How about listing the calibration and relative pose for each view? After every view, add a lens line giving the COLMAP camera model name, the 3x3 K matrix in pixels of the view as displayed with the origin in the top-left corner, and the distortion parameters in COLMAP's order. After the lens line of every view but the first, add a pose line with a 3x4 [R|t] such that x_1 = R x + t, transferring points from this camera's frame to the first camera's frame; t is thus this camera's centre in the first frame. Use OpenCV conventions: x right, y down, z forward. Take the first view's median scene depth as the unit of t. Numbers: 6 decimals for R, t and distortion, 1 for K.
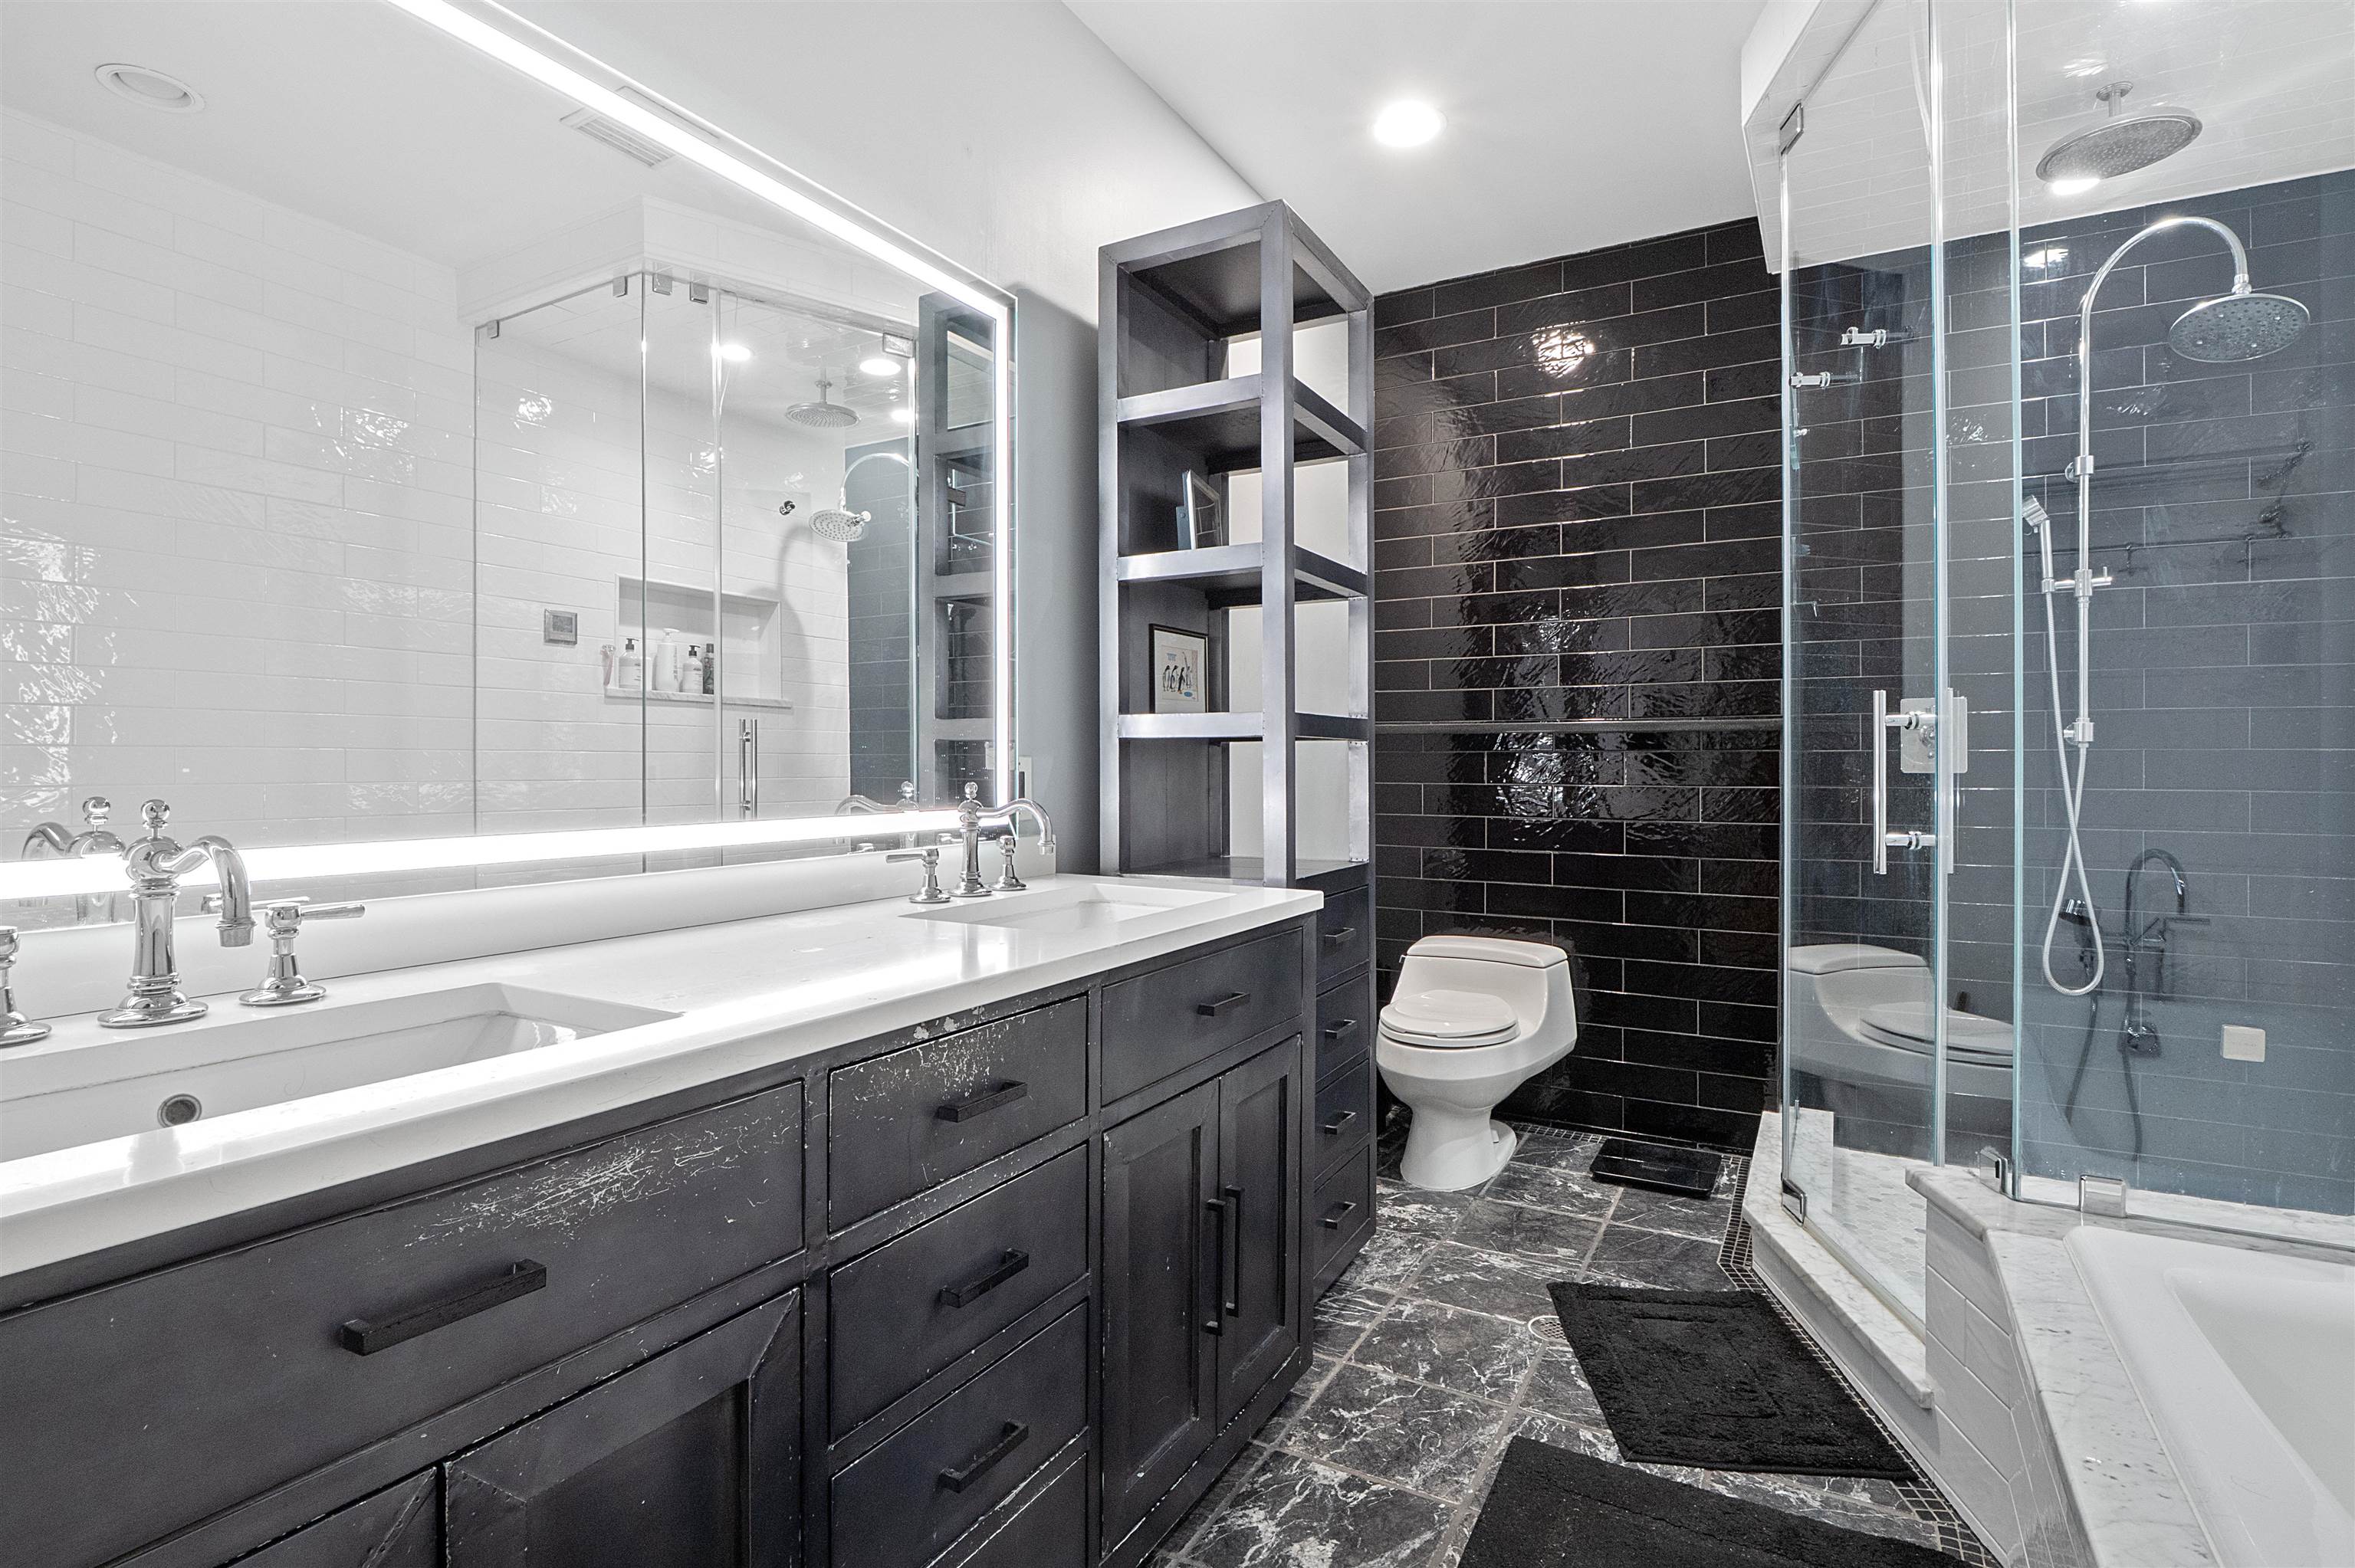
lens RADIAL K [[1147.3, 0, 1180.5], [0, 1147.3, 761.9], [0, 0, 1]] dist [-0.010714, -0.007792]
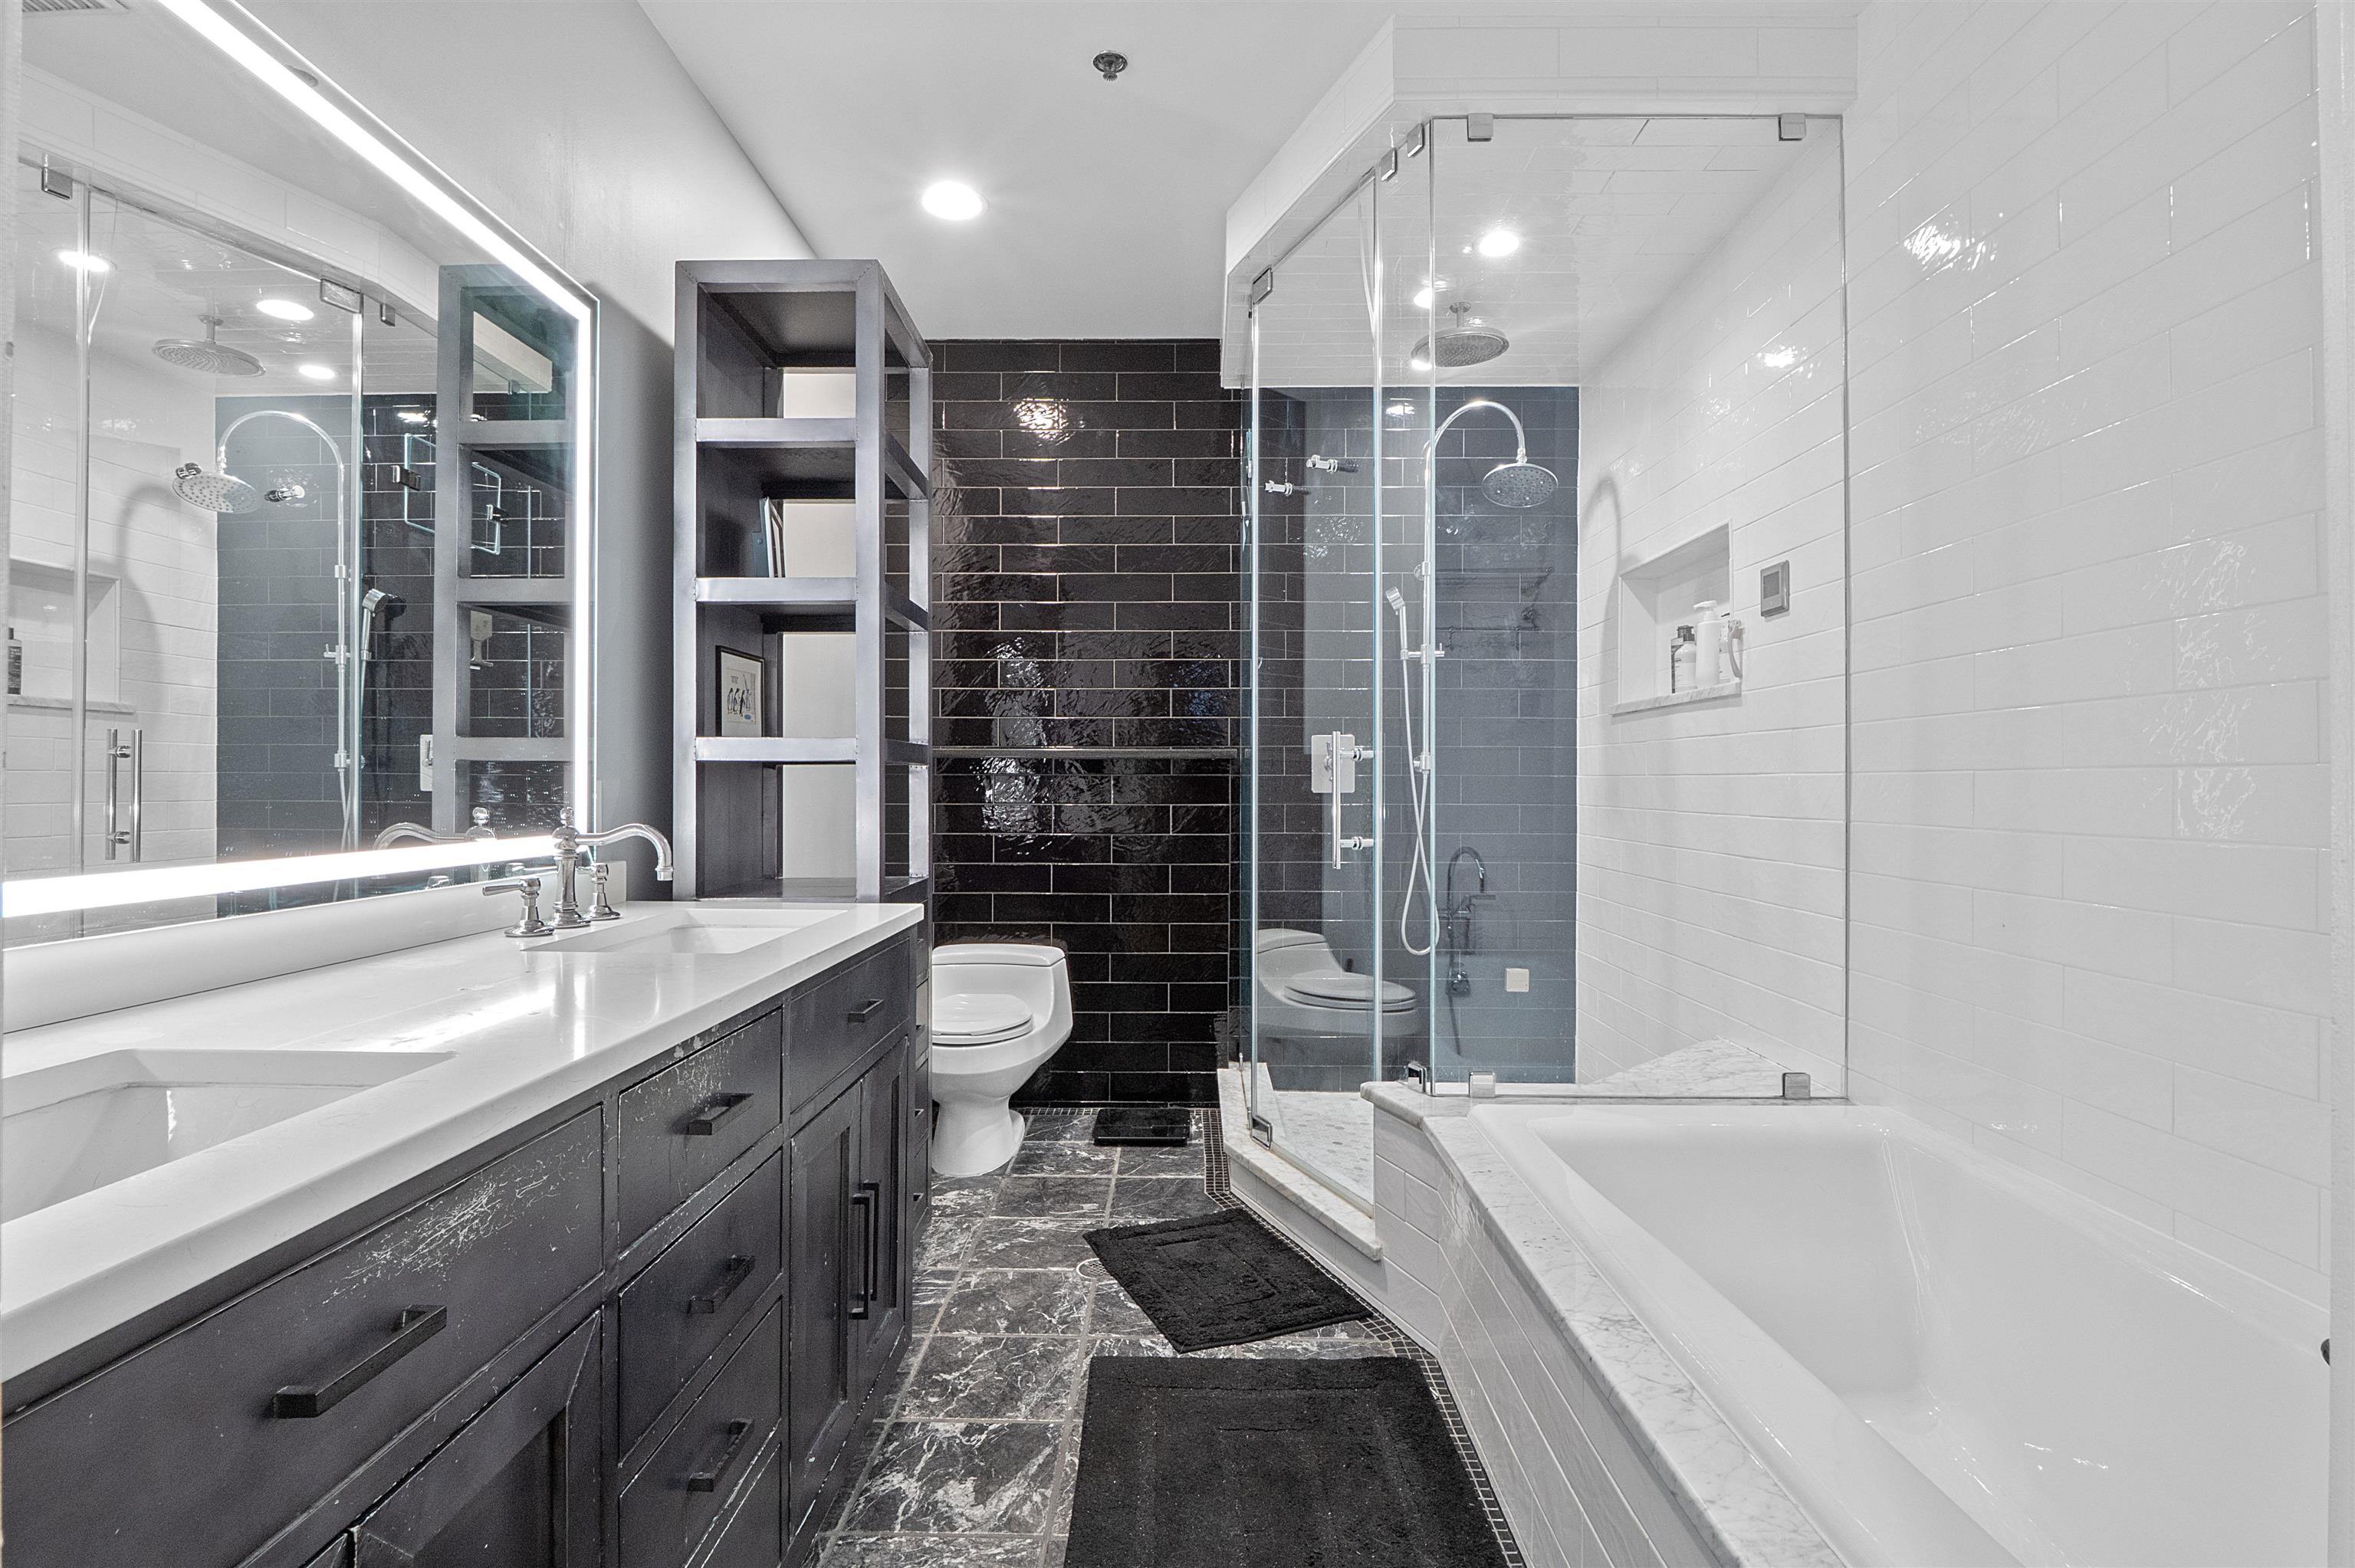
lens RADIAL K [[1140.0, 0, 1175.8], [0, 1140.0, 769.4], [0, 0, 1]] dist [-0.009537, -0.005492]
pose [[0.870370, 0.007108, 0.492346, -0.188786], [-0.002257, 0.999943, -0.010446, -0.004137], [-0.492392, 0.007980, 0.870337, -0.062071]]
